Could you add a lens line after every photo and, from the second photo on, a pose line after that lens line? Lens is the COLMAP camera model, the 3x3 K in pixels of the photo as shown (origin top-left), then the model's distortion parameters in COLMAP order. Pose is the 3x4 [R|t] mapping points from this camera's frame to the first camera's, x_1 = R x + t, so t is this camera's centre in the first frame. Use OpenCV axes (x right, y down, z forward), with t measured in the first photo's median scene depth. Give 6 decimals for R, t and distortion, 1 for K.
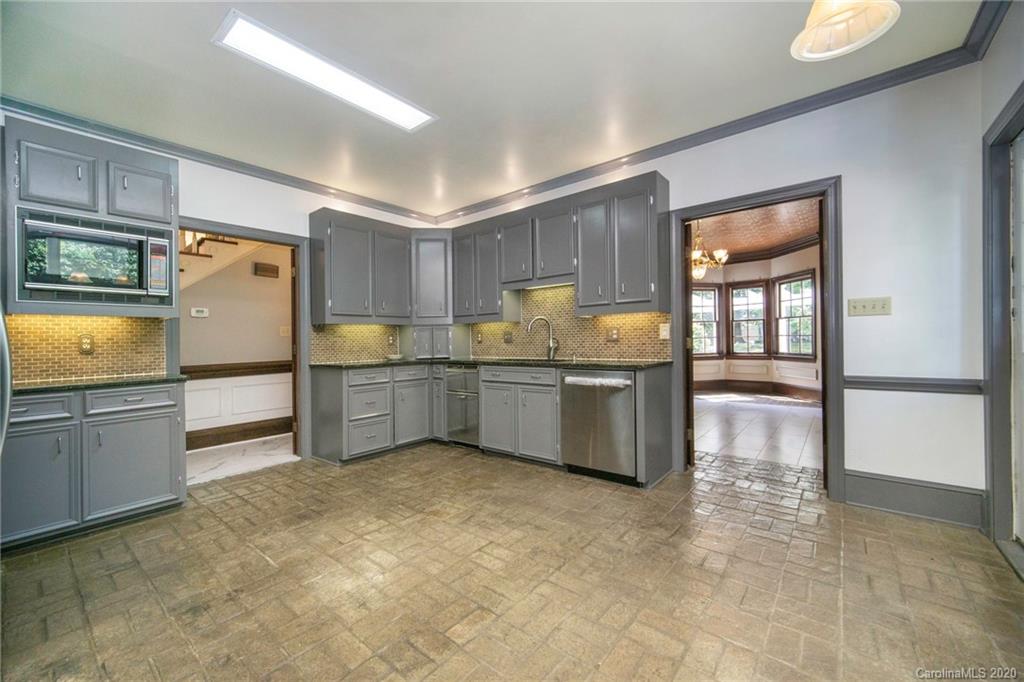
lens RADIAL K [[402.1, 0, 511.9], [0, 402.1, 336.1], [0, 0, 1]] dist [-0.000252, -0.000212]
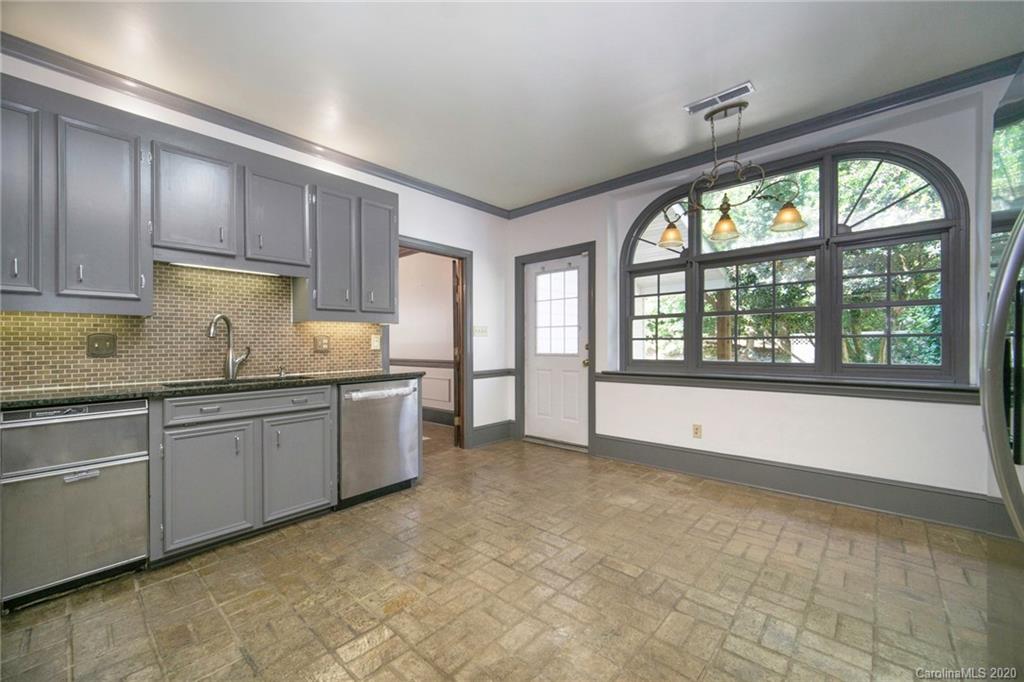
lens RADIAL K [[402.1, 0, 511.9], [0, 402.1, 336.1], [0, 0, 1]] dist [-0.000252, -0.000212]
pose [[0.053226, 0.042177, 0.997691, -0.679596], [0.002865, 0.999097, -0.042389, 0.018962], [-0.998578, 0.005114, 0.053057, 0.608313]]
